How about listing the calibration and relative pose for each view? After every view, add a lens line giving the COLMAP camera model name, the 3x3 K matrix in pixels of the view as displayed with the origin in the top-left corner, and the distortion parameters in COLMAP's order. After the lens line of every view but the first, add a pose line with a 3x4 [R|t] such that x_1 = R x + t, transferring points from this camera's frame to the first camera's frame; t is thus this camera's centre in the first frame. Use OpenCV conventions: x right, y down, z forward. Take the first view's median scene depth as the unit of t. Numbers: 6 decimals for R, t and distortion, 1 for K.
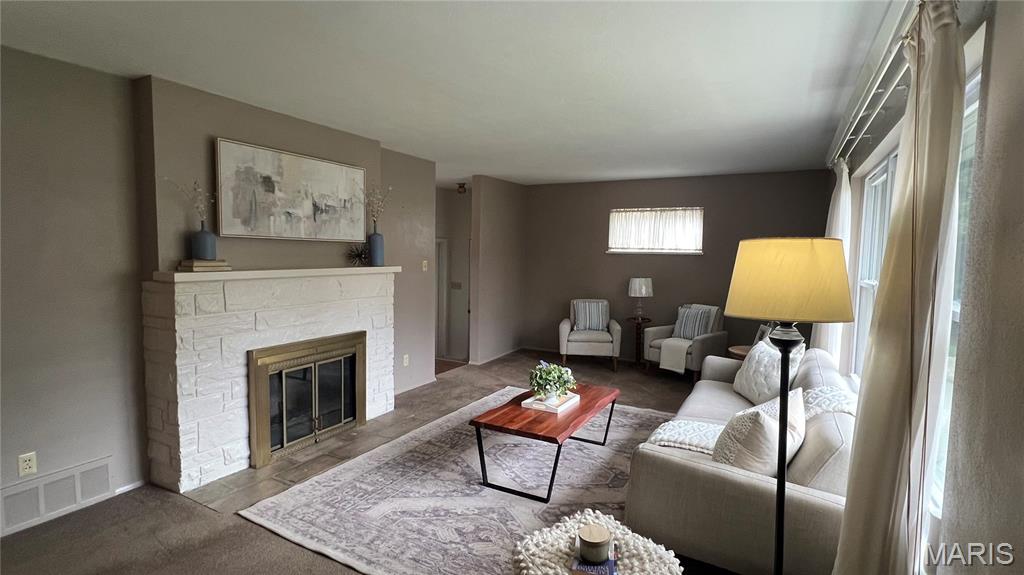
lens RADIAL K [[491.4, 0, 512.0], [0, 491.4, 287.5], [0, 0, 1]] dist [-0.002495, -0.000172]
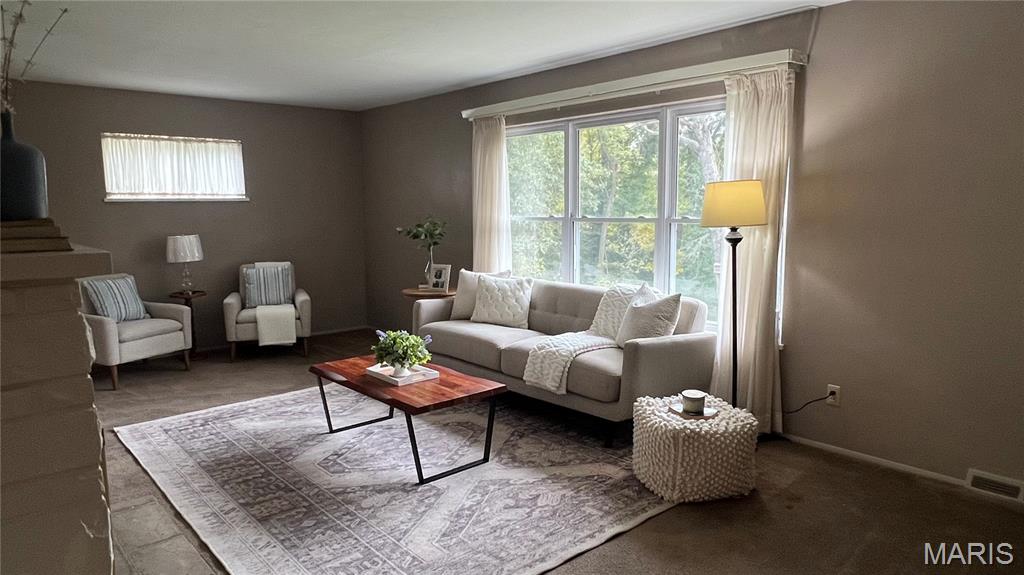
lens RADIAL K [[651.2, 0, 512.0], [0, 651.2, 287.5], [0, 0, 1]] dist [-0.003546, -0.000485]
pose [[0.338365, -0.139016, 0.930690, -0.747713], [0.085169, 0.989493, 0.116835, -0.022758], [-0.937153, 0.039733, 0.346650, 0.373272]]
